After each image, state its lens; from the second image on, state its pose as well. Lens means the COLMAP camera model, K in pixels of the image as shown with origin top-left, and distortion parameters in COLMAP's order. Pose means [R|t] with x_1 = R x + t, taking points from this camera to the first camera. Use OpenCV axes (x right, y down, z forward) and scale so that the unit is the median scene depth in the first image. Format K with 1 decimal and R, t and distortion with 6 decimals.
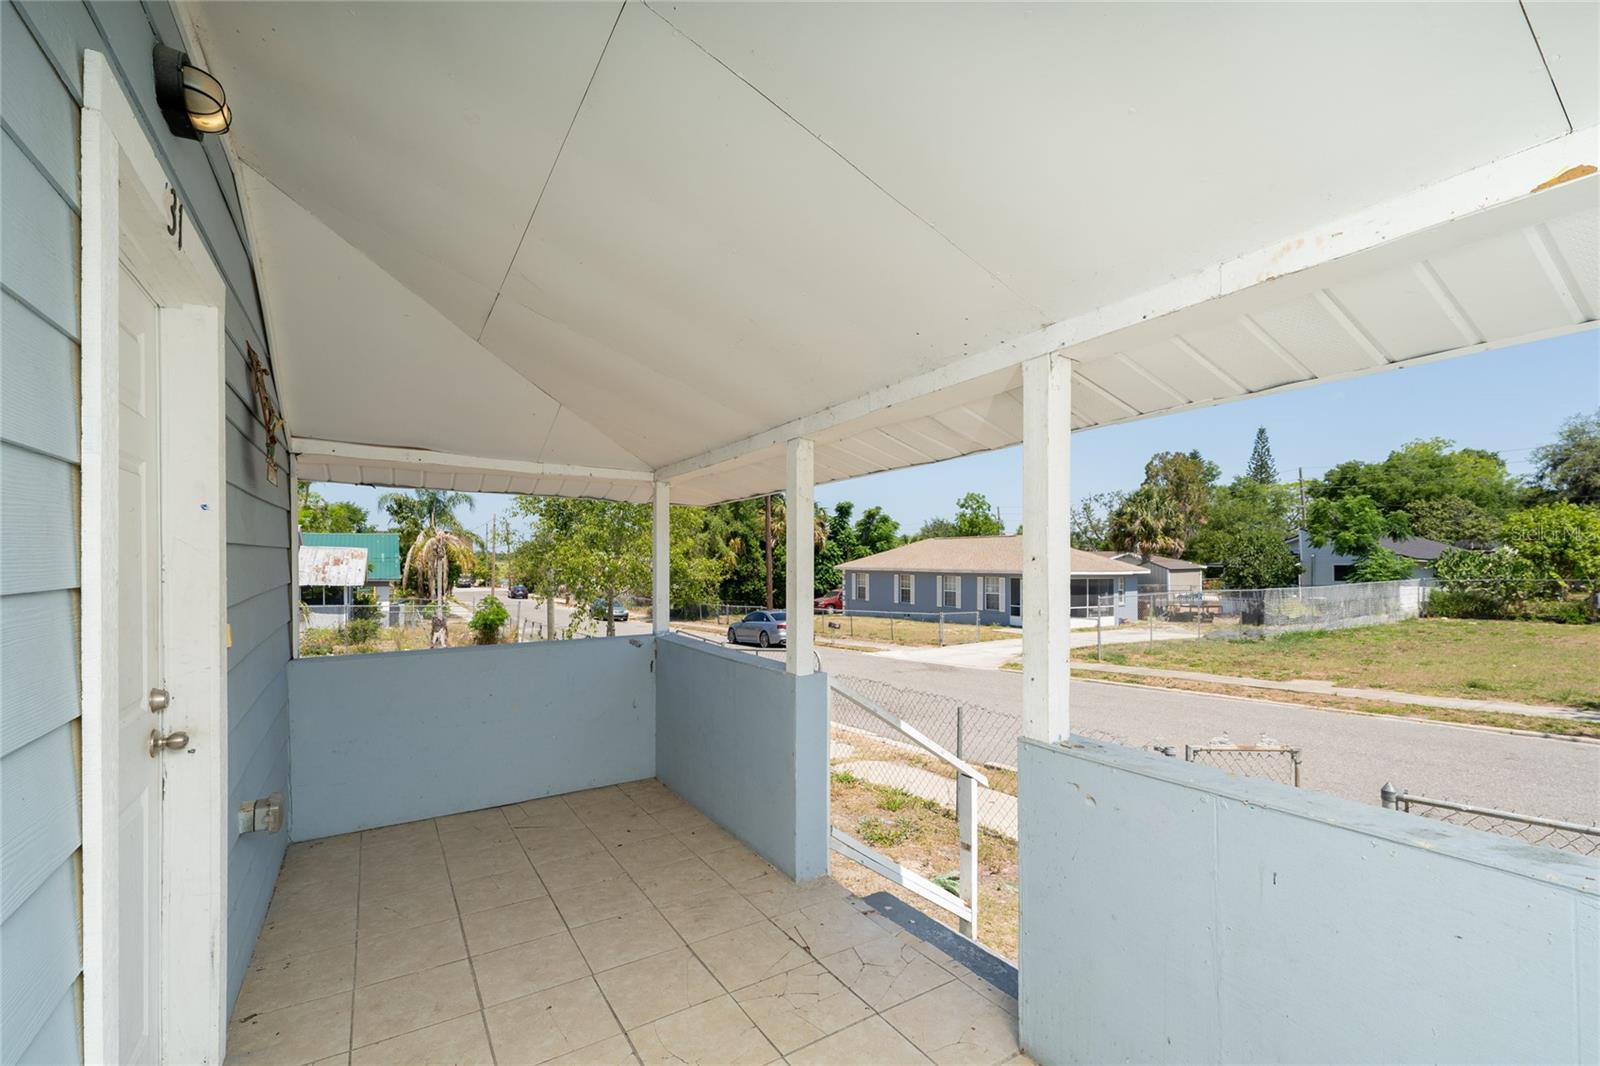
lens RADIAL K [[695.1, 0, 792.4], [0, 695.1, 562.5], [0, 0, 1]] dist [0.004209, -0.000566]
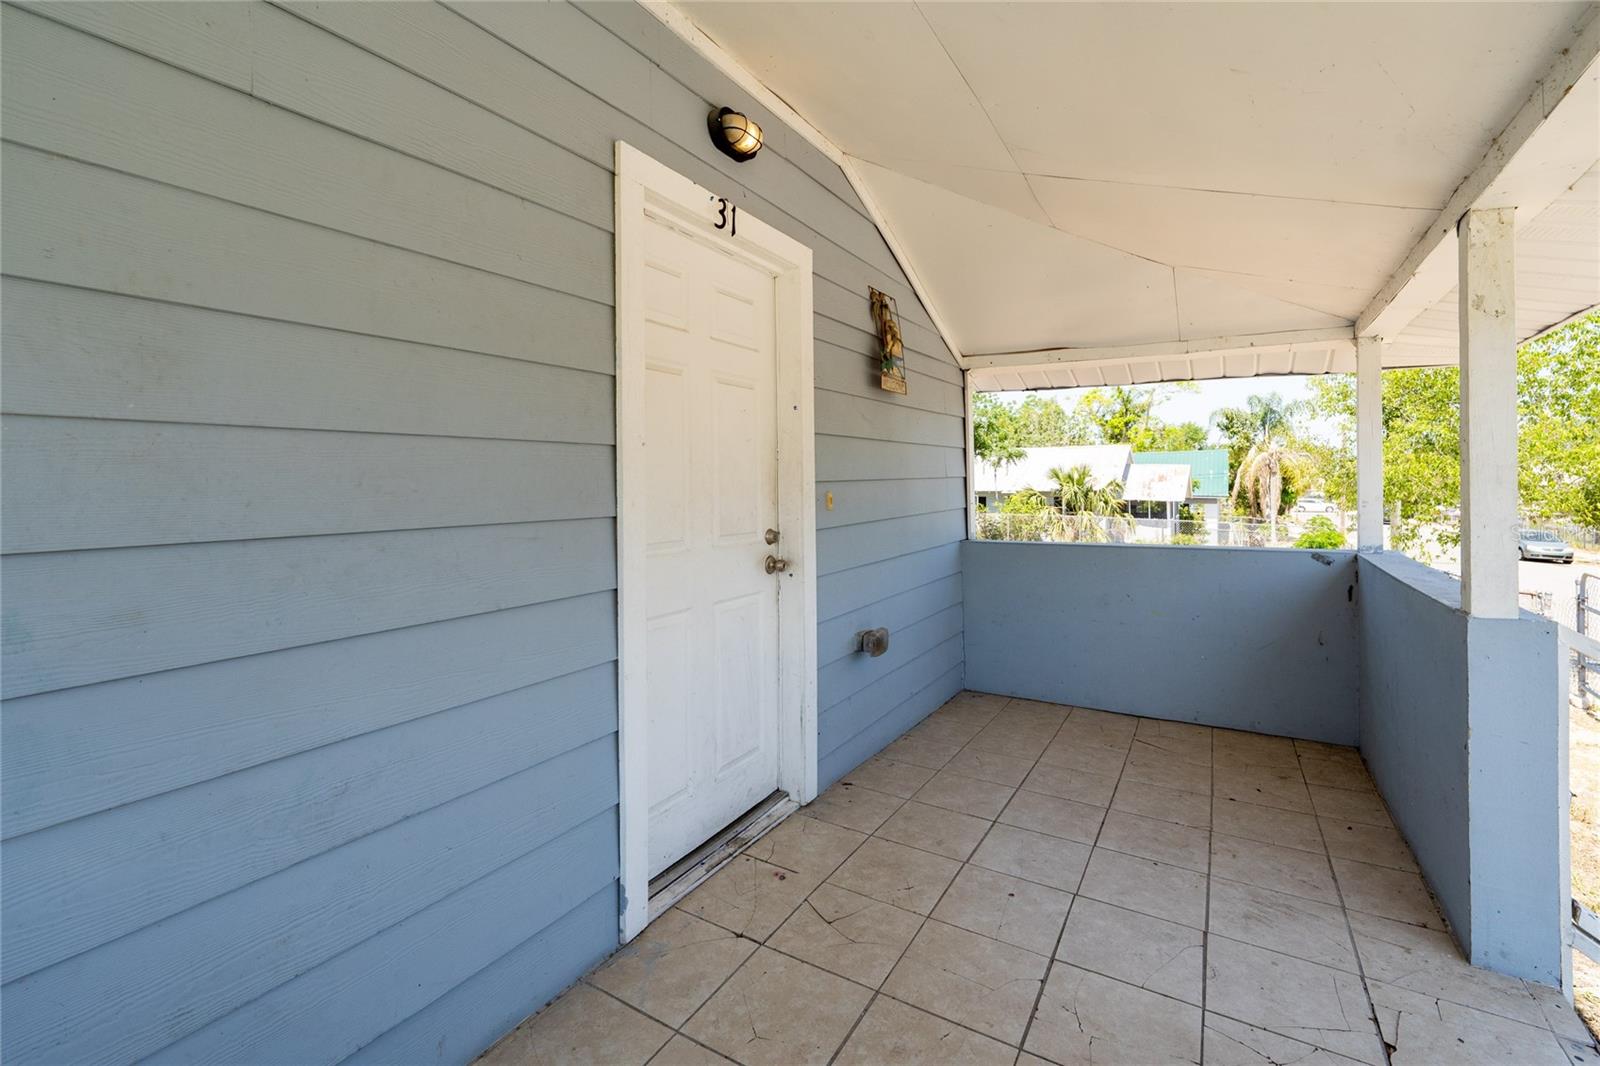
lens RADIAL K [[695.1, 0, 784.2], [0, 695.1, 486.6], [0, 0, 1]] dist [0.004209, -0.000566]
pose [[0.445990, 0.004208, -0.895028, 0.285191], [0.001298, 0.999985, 0.005348, 0.049996], [0.895037, -0.003547, 0.445977, 0.217711]]
